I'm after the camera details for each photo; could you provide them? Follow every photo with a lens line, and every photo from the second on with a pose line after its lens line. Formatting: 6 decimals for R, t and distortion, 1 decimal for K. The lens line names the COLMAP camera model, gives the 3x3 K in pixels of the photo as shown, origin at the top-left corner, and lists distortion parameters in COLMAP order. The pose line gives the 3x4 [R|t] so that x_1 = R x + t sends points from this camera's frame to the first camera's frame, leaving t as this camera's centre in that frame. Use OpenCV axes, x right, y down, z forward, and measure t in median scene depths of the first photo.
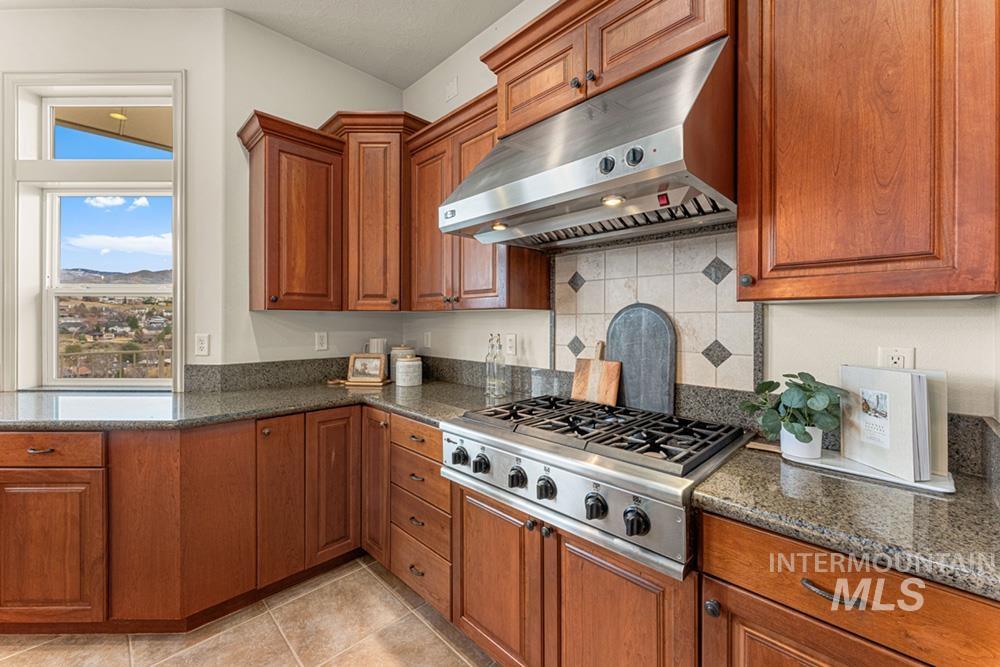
lens RADIAL K [[399.1, 0, 497.3], [0, 399.1, 319.7], [0, 0, 1]] dist [0.002460, -0.000567]
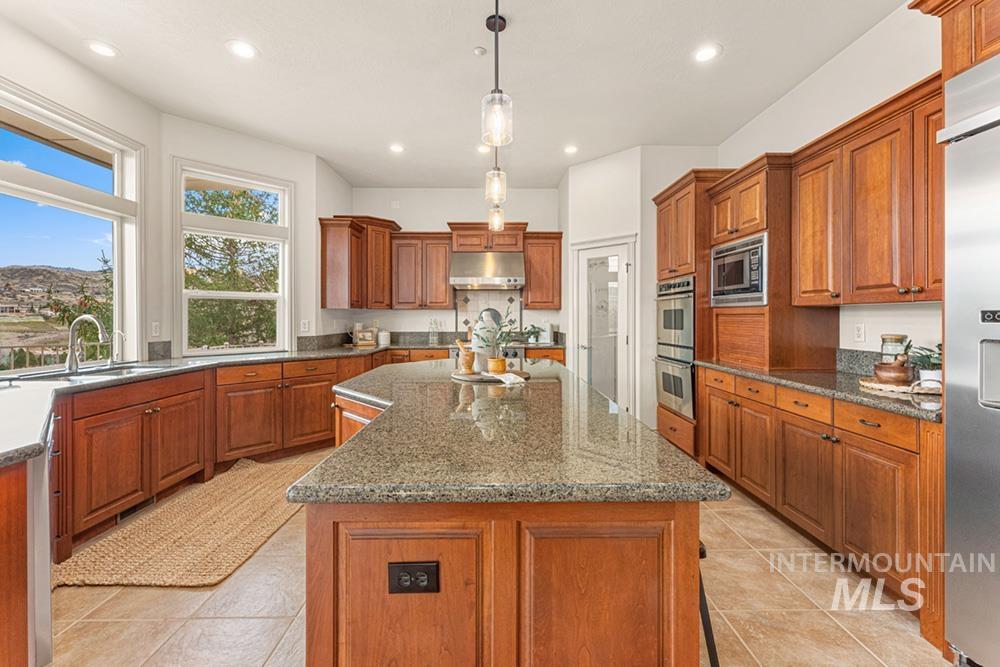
lens RADIAL K [[399.1, 0, 498.0], [0, 399.1, 315.7], [0, 0, 1]] dist [0.002460, -0.000567]
pose [[0.701382, -0.002439, 0.712781, -2.006089], [0.001038, 0.999997, 0.002401, 0.011989], [-0.712785, -0.000944, 0.701382, -1.397261]]
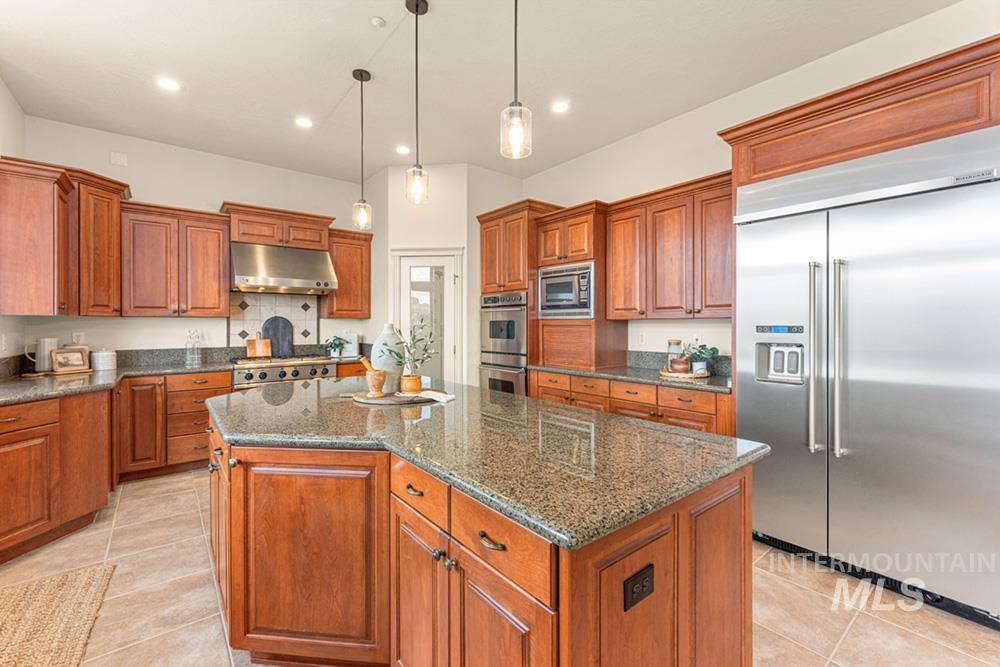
lens RADIAL K [[421.9, 0, 495.3], [0, 421.9, 324.1], [0, 0, 1]] dist [0.003890, 0.000112]
pose [[0.120038, -0.004028, 0.992761, -2.324370], [-0.002029, 0.999989, 0.004303, -0.006274], [-0.992767, -0.002530, 0.120029, -0.792304]]
